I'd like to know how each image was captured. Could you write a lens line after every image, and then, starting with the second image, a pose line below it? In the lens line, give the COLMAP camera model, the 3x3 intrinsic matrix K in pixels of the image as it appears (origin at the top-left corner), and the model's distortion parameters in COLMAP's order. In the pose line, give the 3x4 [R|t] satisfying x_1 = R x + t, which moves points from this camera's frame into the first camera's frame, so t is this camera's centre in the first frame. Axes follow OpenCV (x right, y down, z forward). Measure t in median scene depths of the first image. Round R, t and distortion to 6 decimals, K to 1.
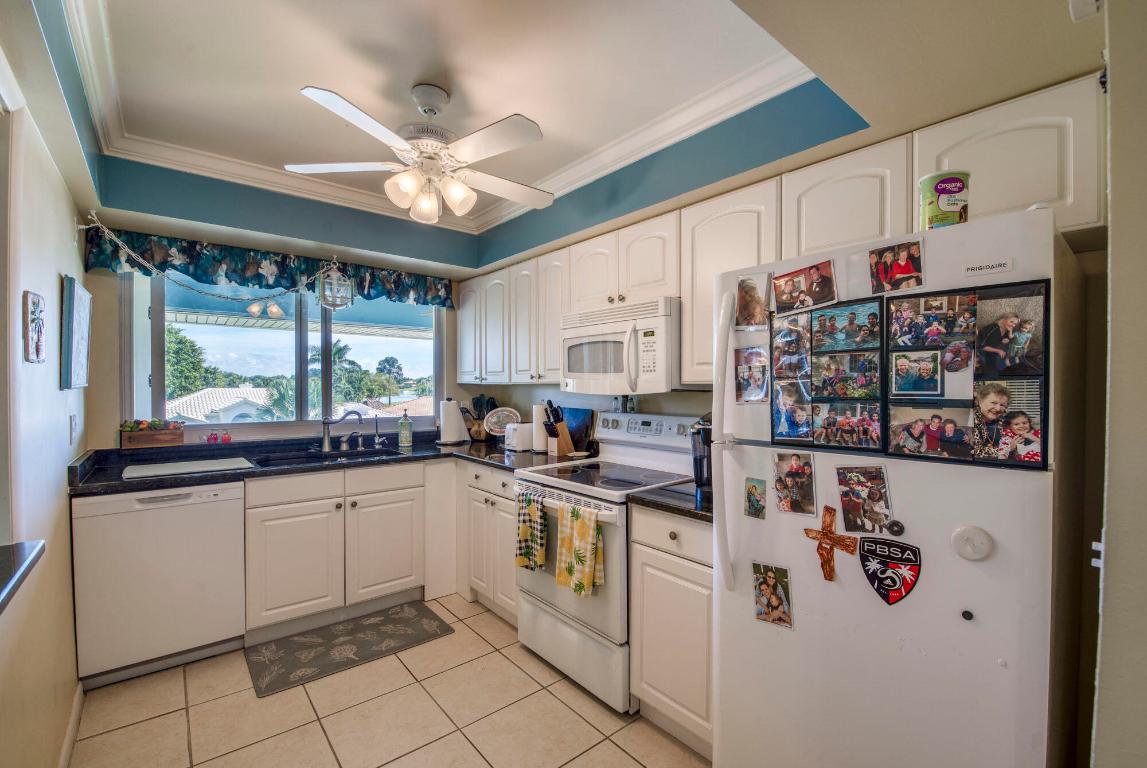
lens RADIAL K [[510.0, 0, 591.9], [0, 510.0, 383.8], [0, 0, 1]] dist [0.007887, -0.000016]
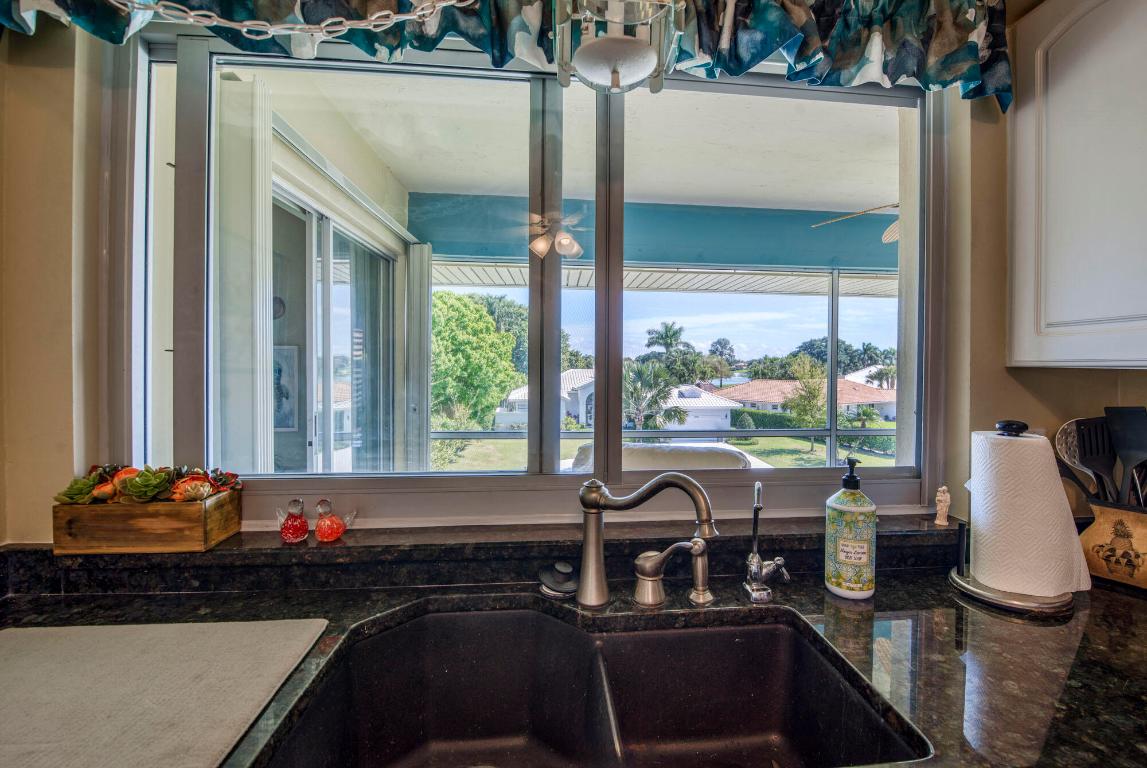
lens RADIAL K [[510.0, 0, 591.9], [0, 510.0, 383.8], [0, 0, 1]] dist [0.007887, -0.000016]
pose [[0.812558, 0.024254, -0.582376, -0.285941], [-0.003973, 0.999341, 0.036076, 0.000131], [0.582867, -0.026999, 0.812119, 0.620816]]
